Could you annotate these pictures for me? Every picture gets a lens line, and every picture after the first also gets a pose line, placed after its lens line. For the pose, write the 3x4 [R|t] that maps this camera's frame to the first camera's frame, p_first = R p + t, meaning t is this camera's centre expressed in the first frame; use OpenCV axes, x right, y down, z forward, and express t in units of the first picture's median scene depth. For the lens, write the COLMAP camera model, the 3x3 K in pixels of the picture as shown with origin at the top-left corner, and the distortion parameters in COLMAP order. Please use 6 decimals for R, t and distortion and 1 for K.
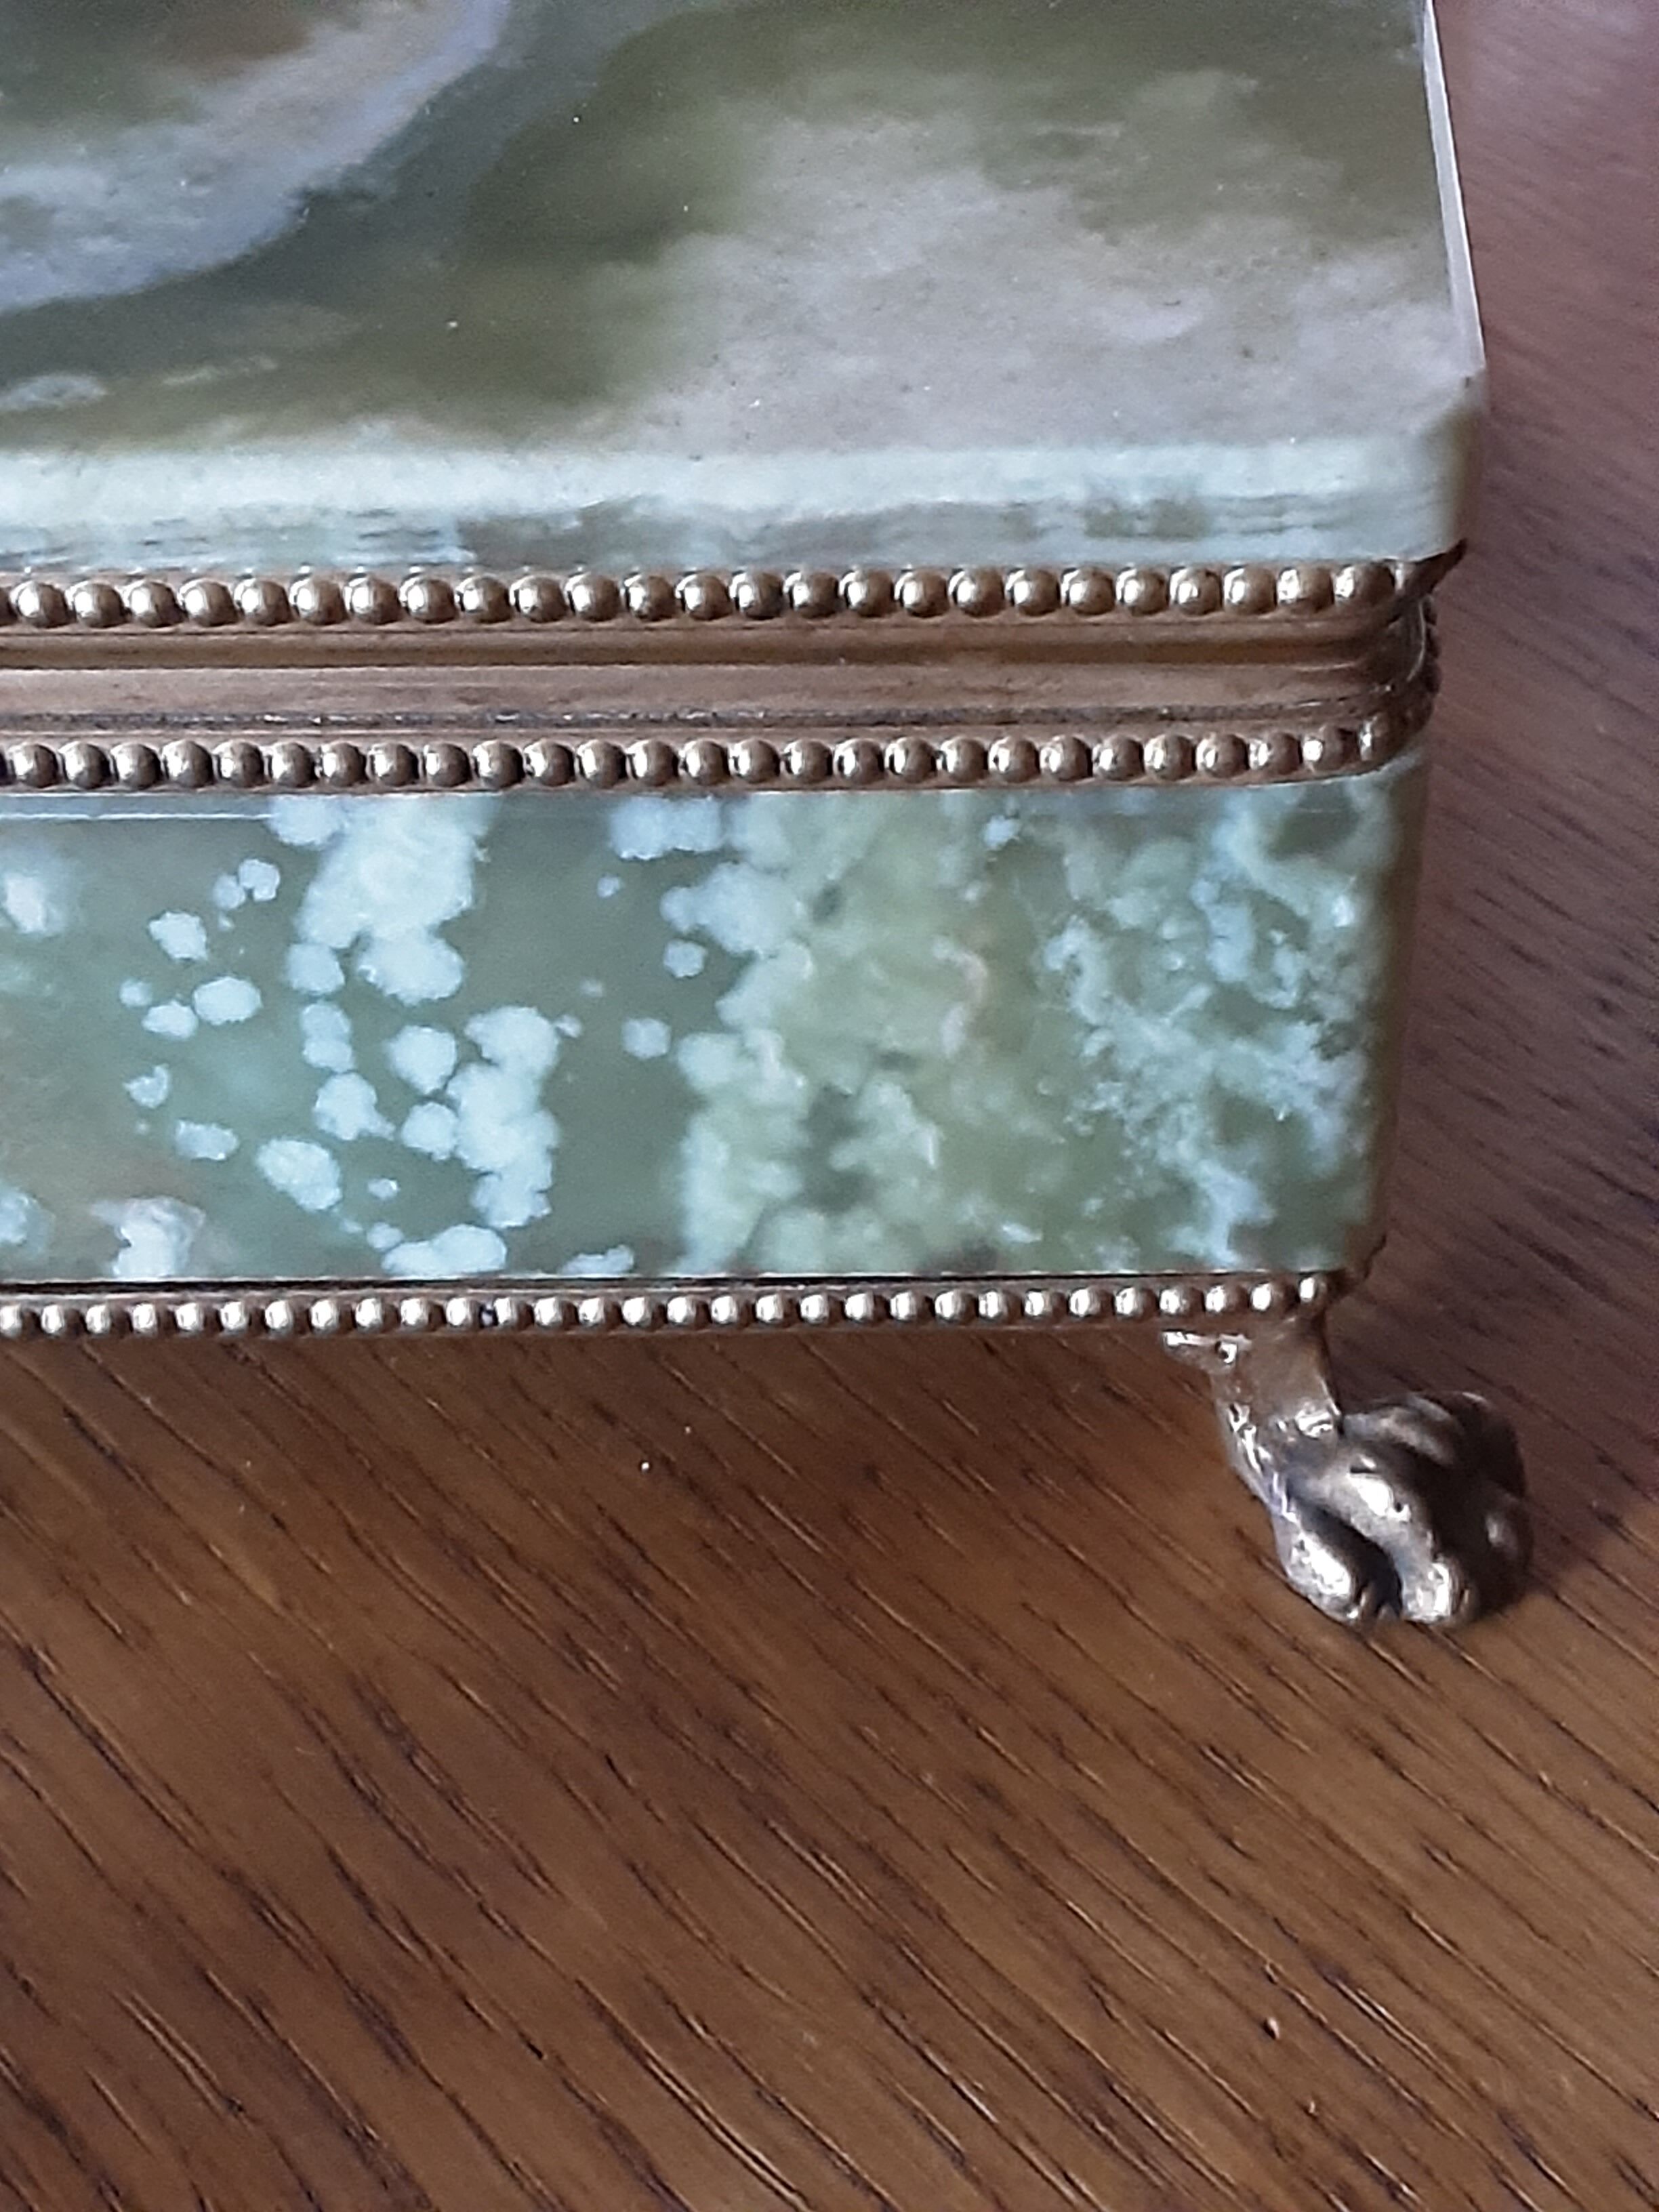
lens RADIAL K [[3594.9, 0, 833.6], [0, 3594.9, 1231.8], [0, 0, 1]] dist [0.166515, -0.129986]
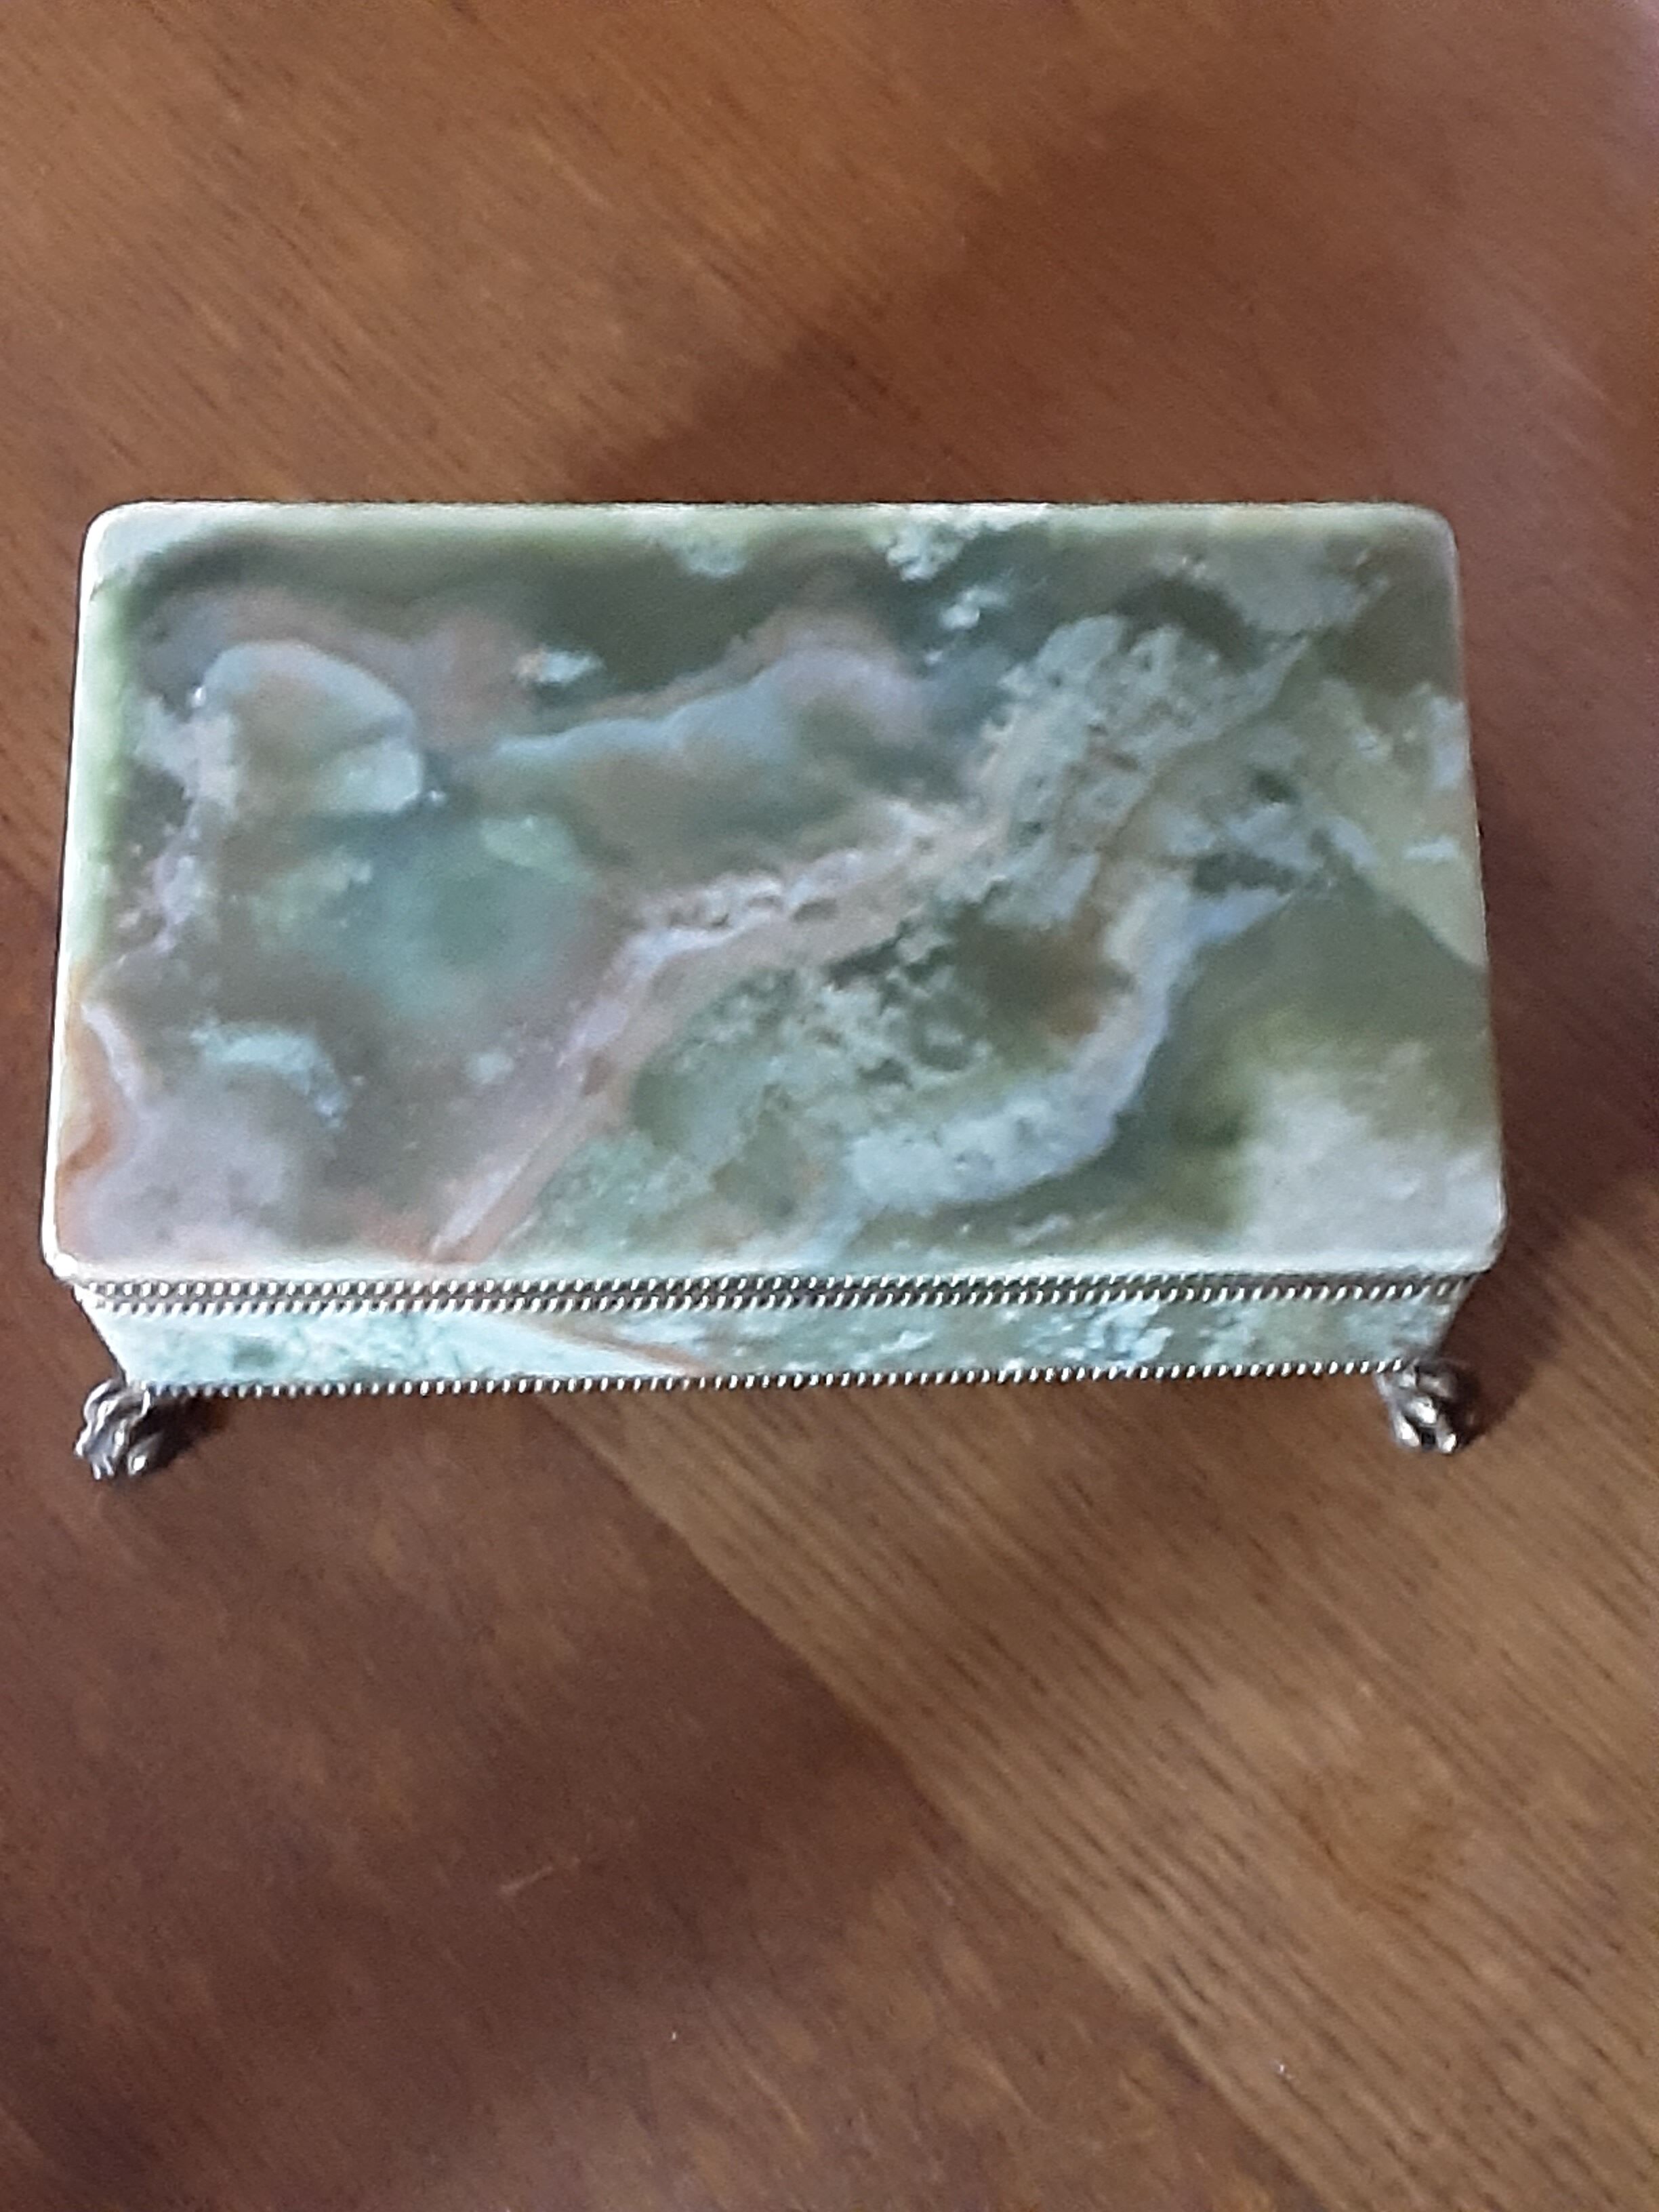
lens RADIAL K [[3594.9, 0, 833.6], [0, 3594.9, 1231.8], [0, 0, 1]] dist [0.166515, -0.129986]
pose [[0.997435, -0.033186, 0.063418, -0.539384], [0.002253, 0.900136, 0.435602, -1.415181], [-0.071541, -0.434342, 0.897902, -1.597545]]
